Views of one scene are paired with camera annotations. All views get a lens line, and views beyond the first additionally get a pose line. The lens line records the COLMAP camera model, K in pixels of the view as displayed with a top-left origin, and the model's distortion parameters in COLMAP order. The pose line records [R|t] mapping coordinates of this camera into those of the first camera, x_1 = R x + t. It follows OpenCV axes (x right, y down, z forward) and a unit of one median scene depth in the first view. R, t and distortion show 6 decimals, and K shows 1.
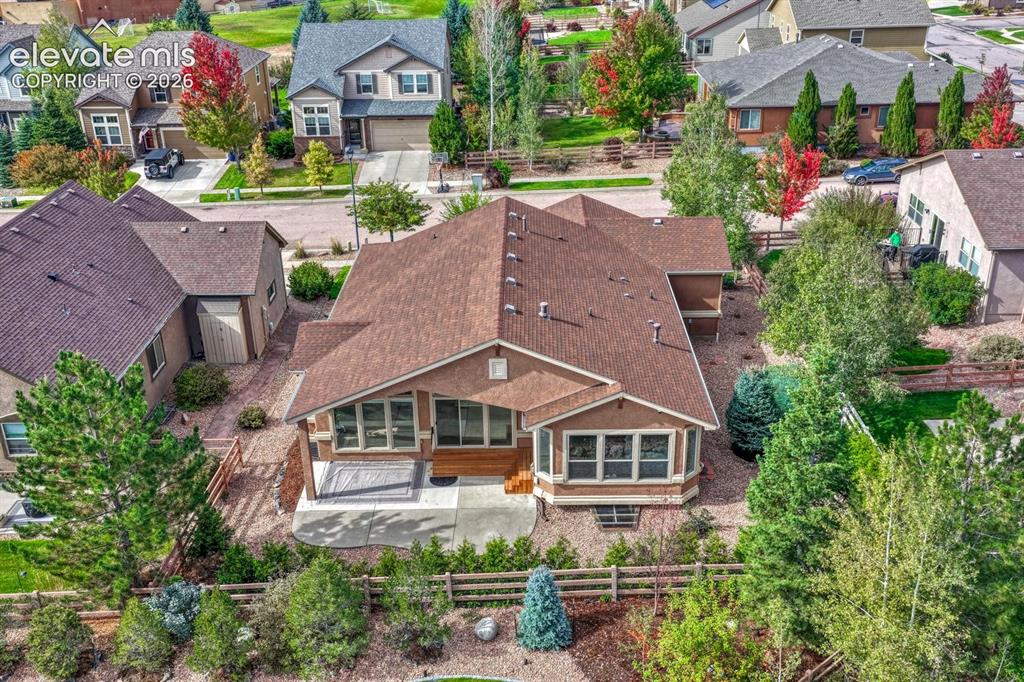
lens RADIAL K [[1040.0, 0, 516.4], [0, 1040.0, 342.0], [0, 0, 1]] dist [0.078622, 0.000000]
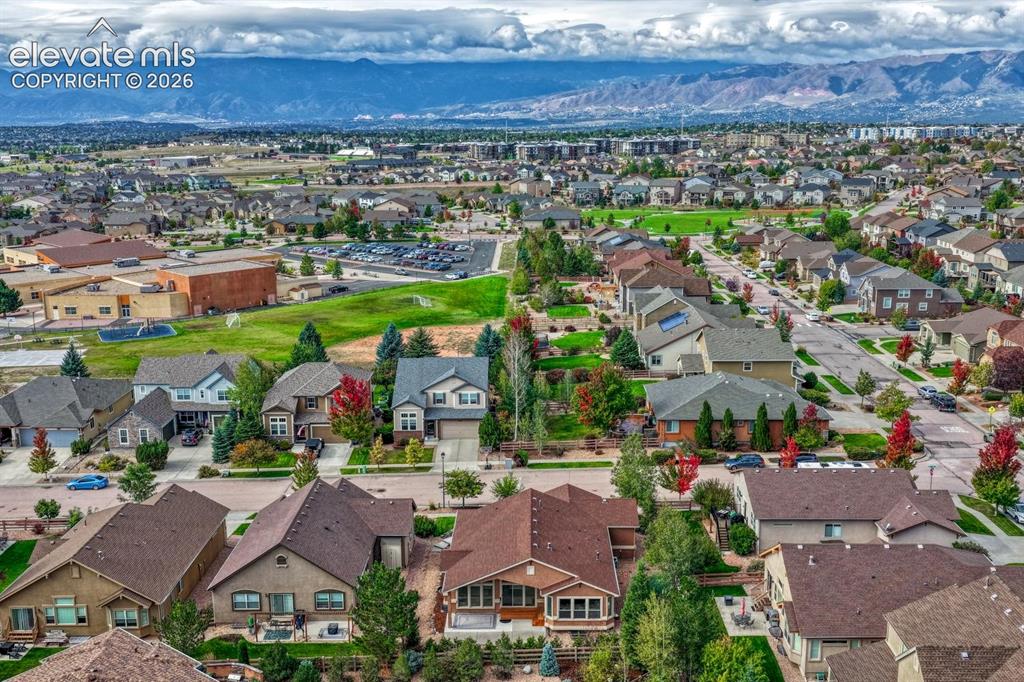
lens RADIAL K [[1040.0, 0, 518.5], [0, 1040.0, 343.3], [0, 0, 1]] dist [0.078622, 0.000000]
pose [[0.999956, 0.009297, -0.001514, -0.020953], [-0.009408, 0.977808, -0.209293, 0.007749], [-0.000465, 0.209298, 0.977852, -0.675793]]
